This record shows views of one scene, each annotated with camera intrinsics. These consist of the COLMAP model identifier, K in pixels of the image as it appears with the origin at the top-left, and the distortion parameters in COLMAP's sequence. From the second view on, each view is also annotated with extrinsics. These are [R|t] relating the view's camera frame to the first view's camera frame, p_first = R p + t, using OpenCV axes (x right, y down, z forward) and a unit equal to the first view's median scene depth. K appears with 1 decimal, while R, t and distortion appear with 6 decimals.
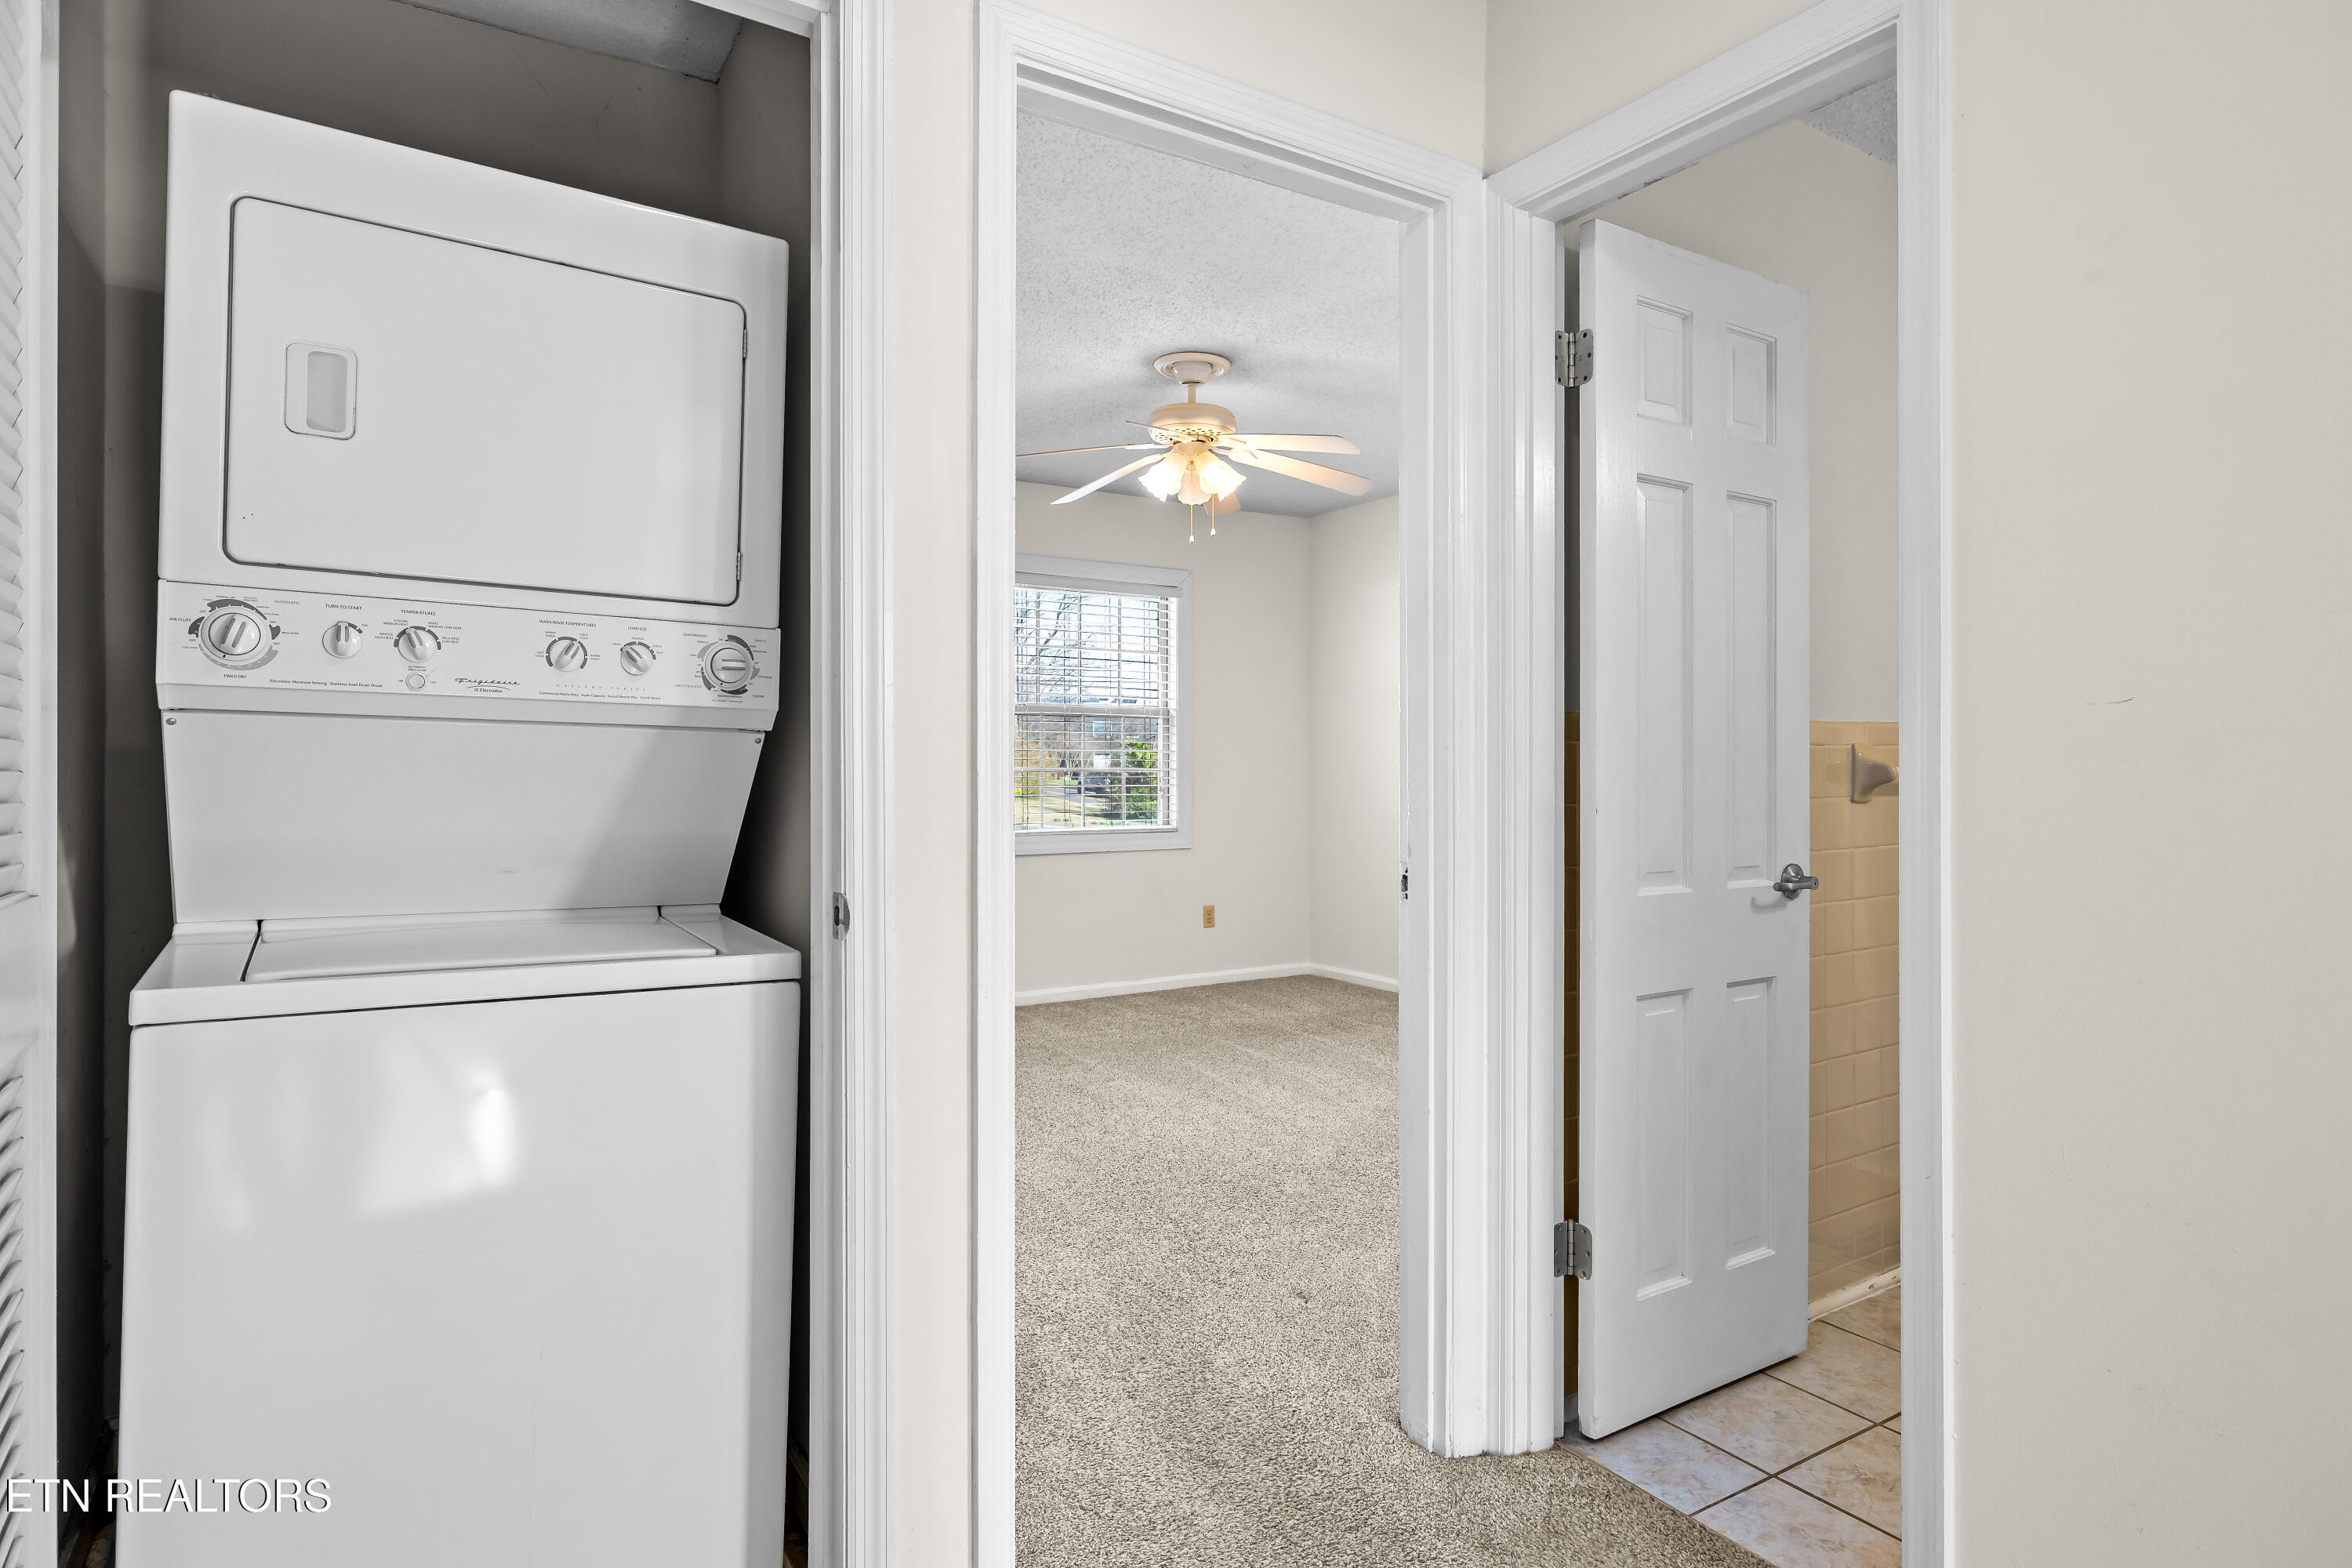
lens RADIAL K [[1284.6, 0, 1178.5], [0, 1284.6, 778.7], [0, 0, 1]] dist [-0.000097, -0.000542]
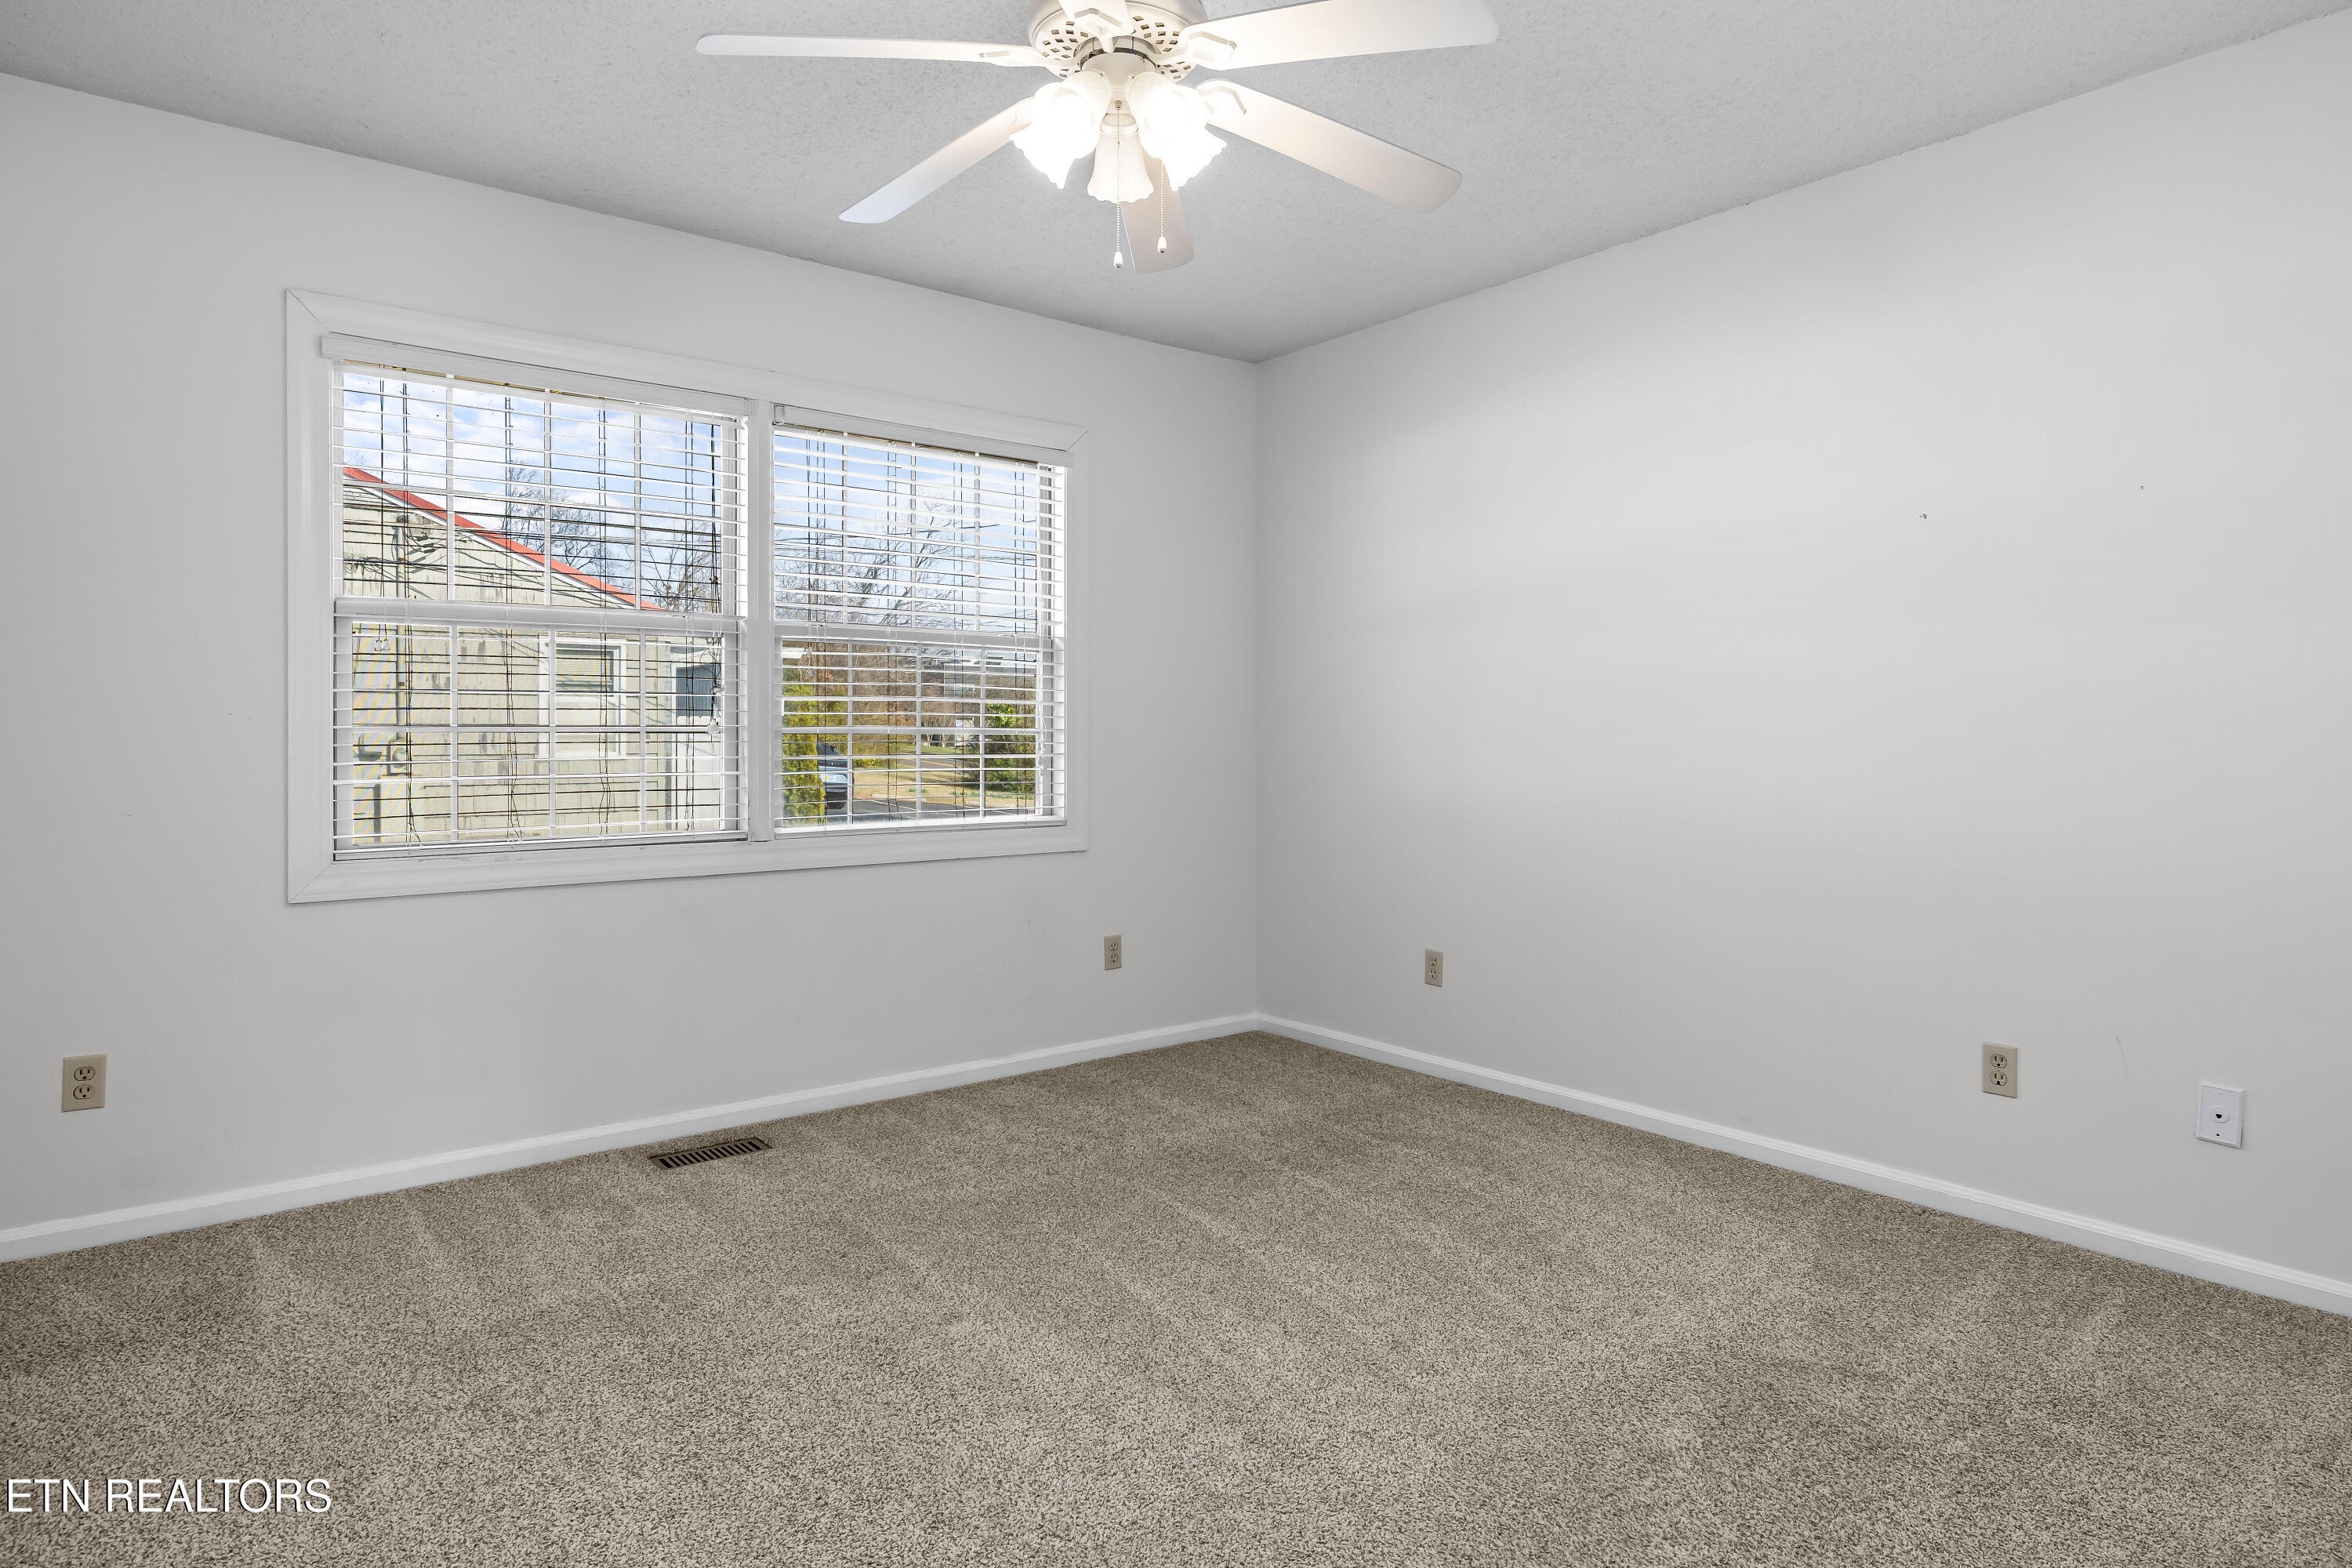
lens RADIAL K [[1284.6, 0, 1178.5], [0, 1284.6, 778.7], [0, 0, 1]] dist [-0.000097, -0.000542]
pose [[0.994555, 0.000706, 0.104211, -0.012091], [-0.003372, 0.999671, 0.025415, 0.000469], [-0.104159, -0.025628, 0.994230, 0.346237]]
